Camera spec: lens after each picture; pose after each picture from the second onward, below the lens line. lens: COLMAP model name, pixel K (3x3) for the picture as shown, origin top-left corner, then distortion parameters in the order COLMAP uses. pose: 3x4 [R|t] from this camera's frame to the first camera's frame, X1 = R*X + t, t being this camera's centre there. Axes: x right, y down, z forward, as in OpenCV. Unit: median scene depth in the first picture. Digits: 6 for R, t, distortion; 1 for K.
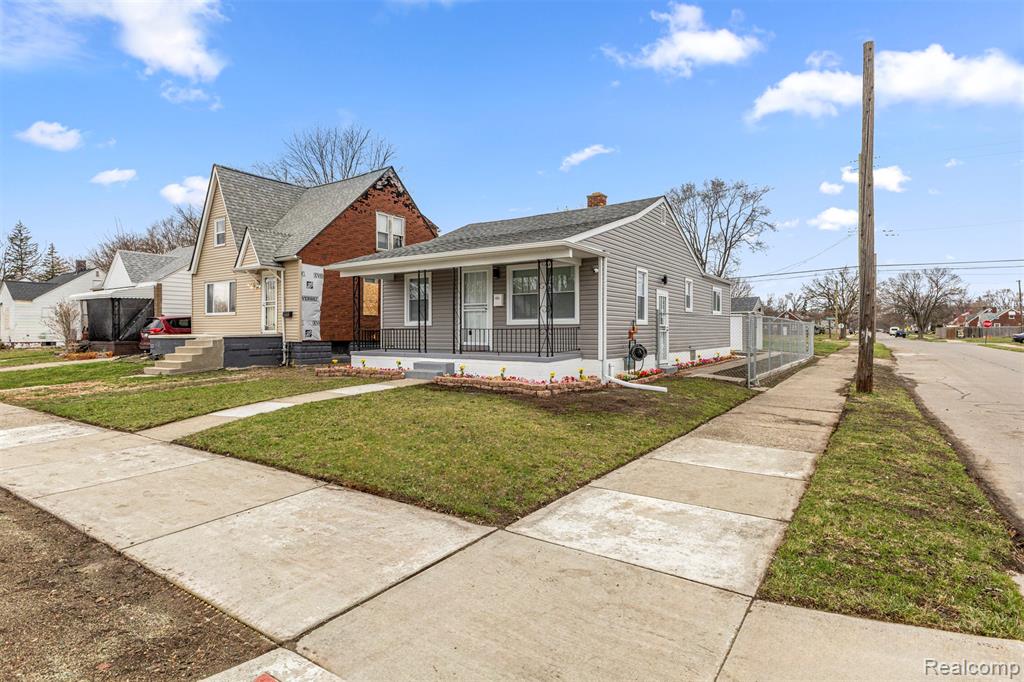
lens RADIAL K [[536.3, 0, 512.0], [0, 536.3, 341.0], [0, 0, 1]] dist [-0.004148, -0.000518]
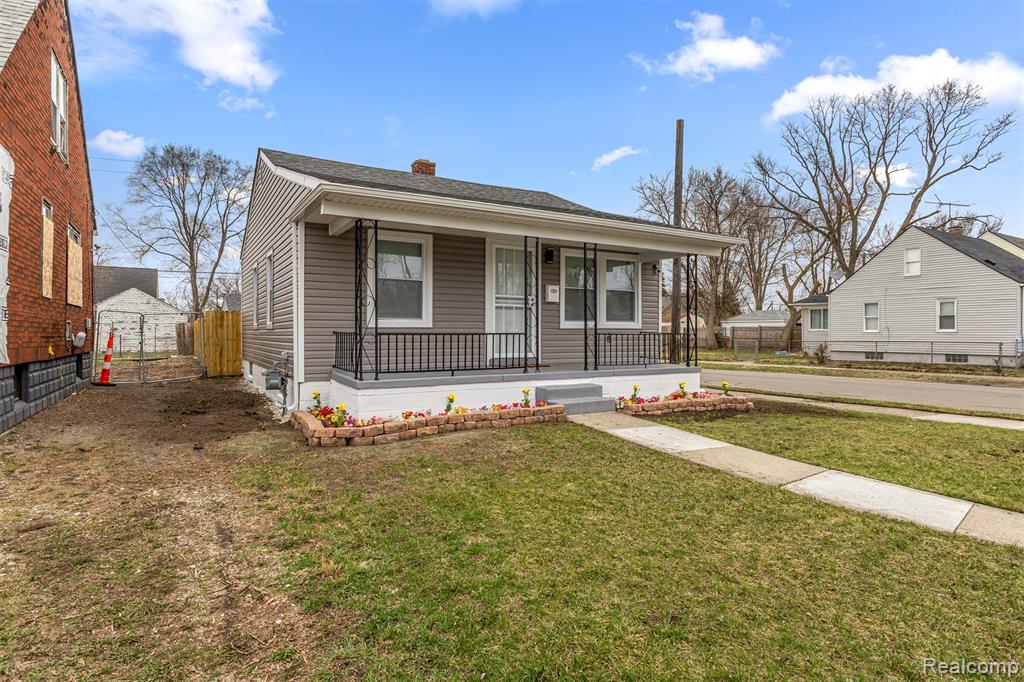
lens RADIAL K [[578.9, 0, 512.9], [0, 578.9, 332.4], [0, 0, 1]] dist [-0.000810, -0.000434]
pose [[0.408602, 0.005668, 0.912695, -0.583972], [0.017983, 0.999737, -0.014260, -0.010950], [-0.912535, 0.022240, 0.408393, 0.567586]]
